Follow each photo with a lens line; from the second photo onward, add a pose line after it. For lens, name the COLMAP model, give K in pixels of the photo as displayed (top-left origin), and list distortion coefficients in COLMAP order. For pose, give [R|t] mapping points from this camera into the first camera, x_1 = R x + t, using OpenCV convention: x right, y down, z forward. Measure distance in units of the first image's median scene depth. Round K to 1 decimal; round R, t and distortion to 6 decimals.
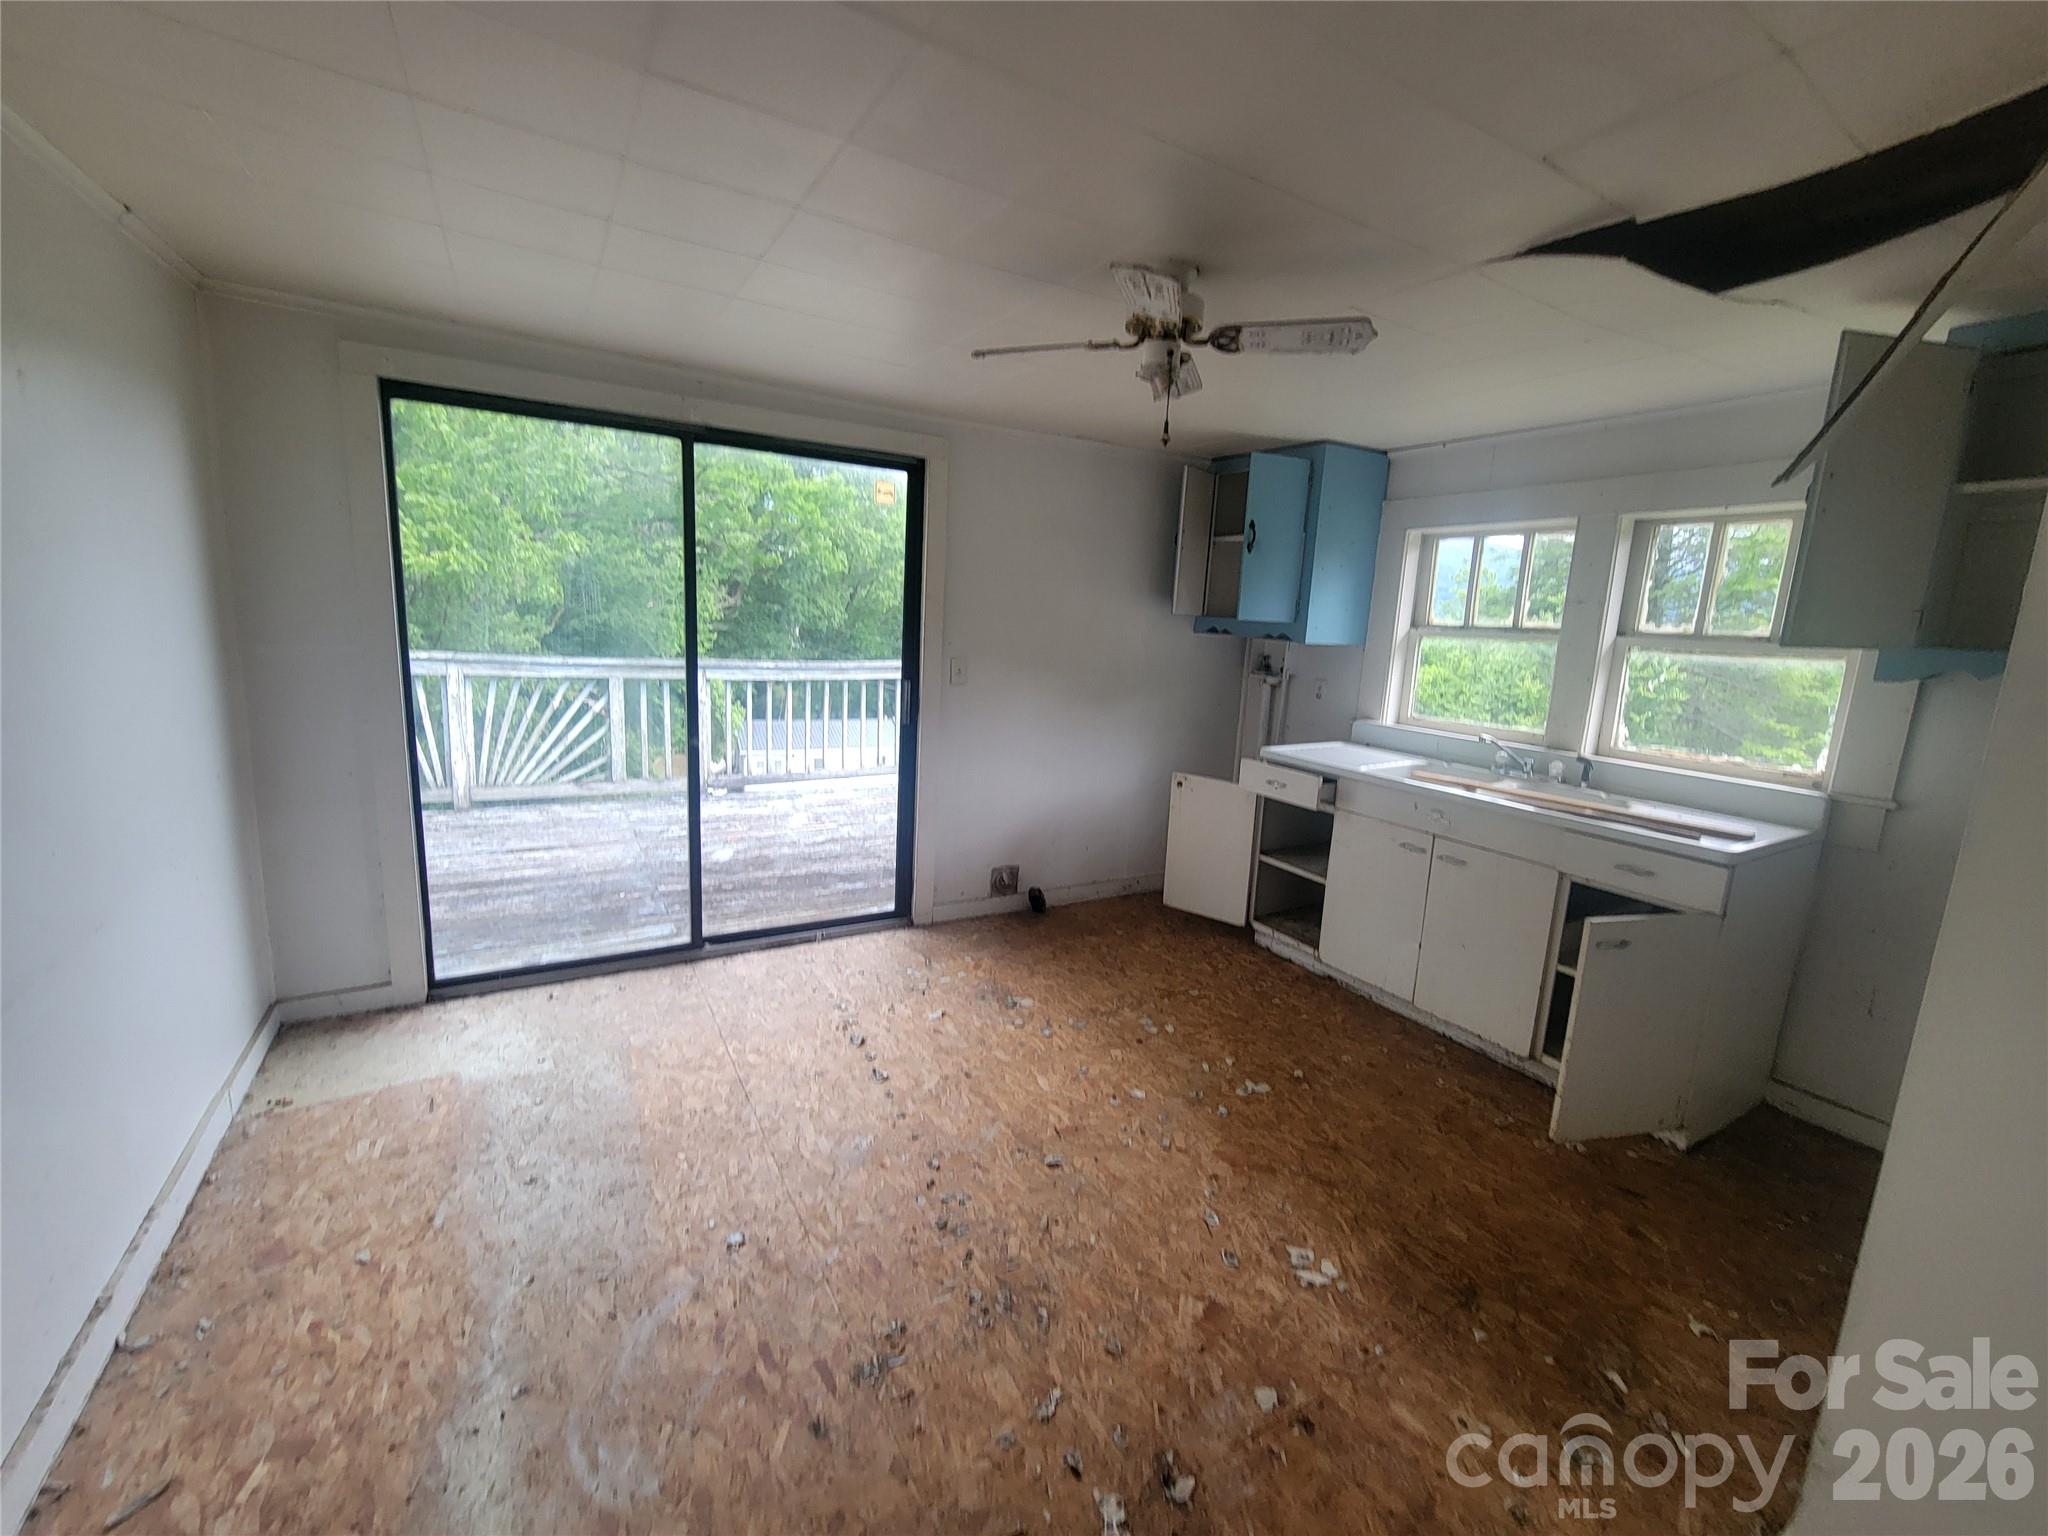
lens RADIAL K [[836.7, 0, 1030.3], [0, 836.7, 769.9], [0, 0, 1]] dist [-0.008407, 0.002226]
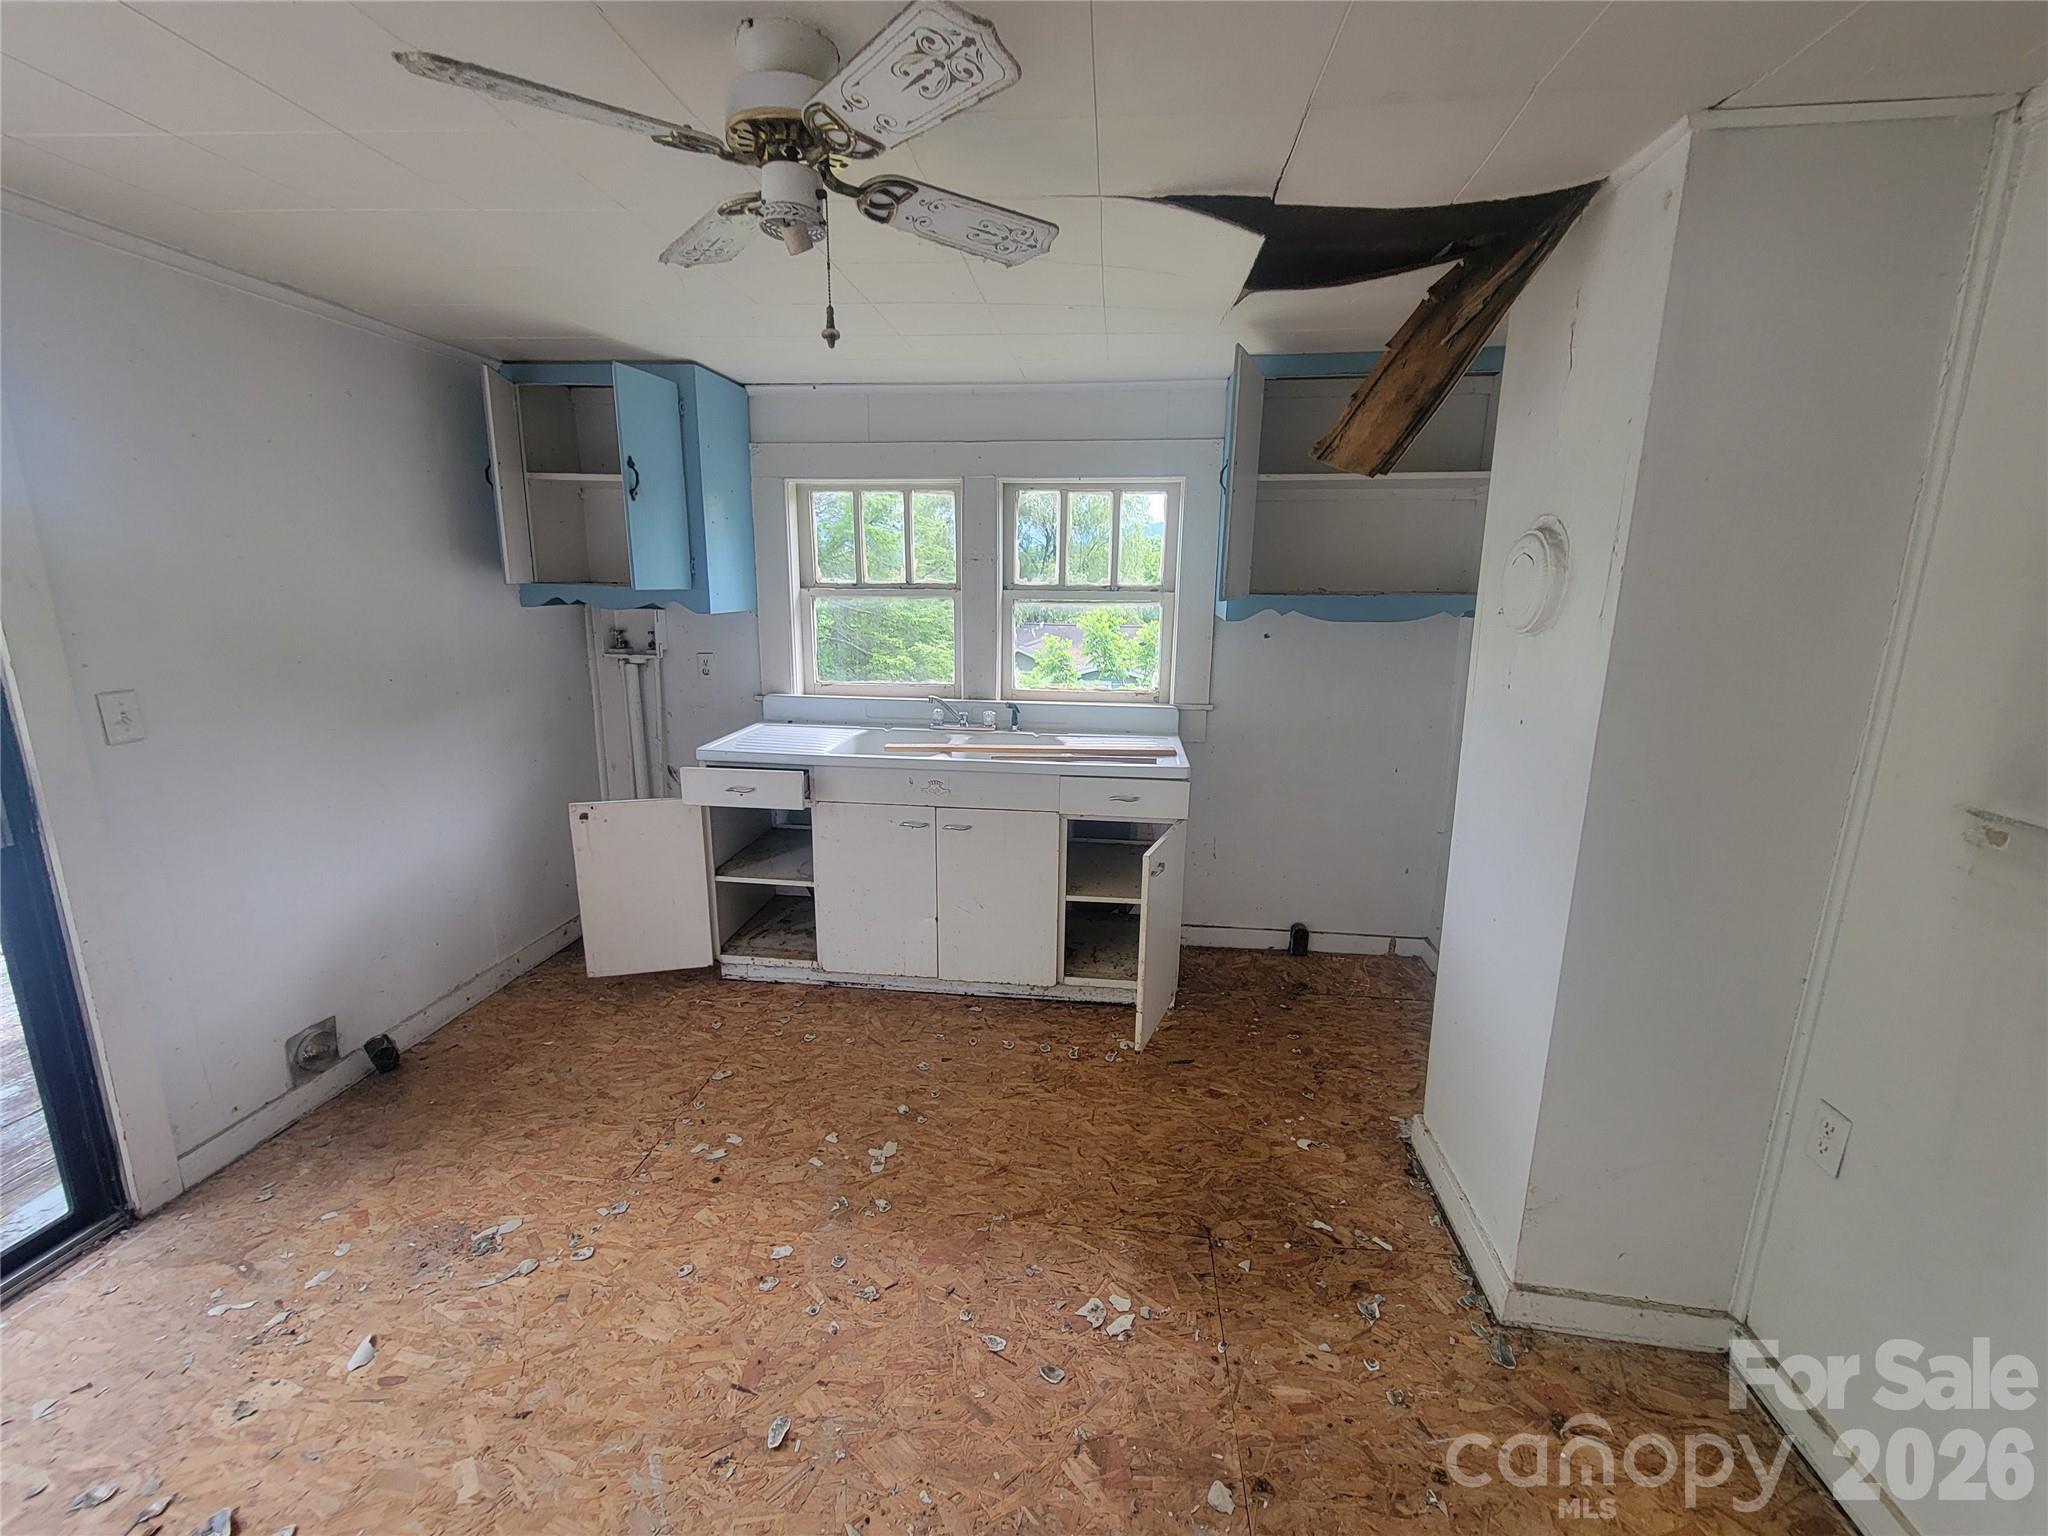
lens RADIAL K [[836.7, 0, 1032.2], [0, 836.7, 769.4], [0, 0, 1]] dist [-0.008407, 0.002226]
pose [[0.595733, -0.215788, 0.773653, -0.168530], [0.162175, 0.975711, 0.147267, -0.078878], [-0.786640, 0.037735, 0.616258, 0.274750]]
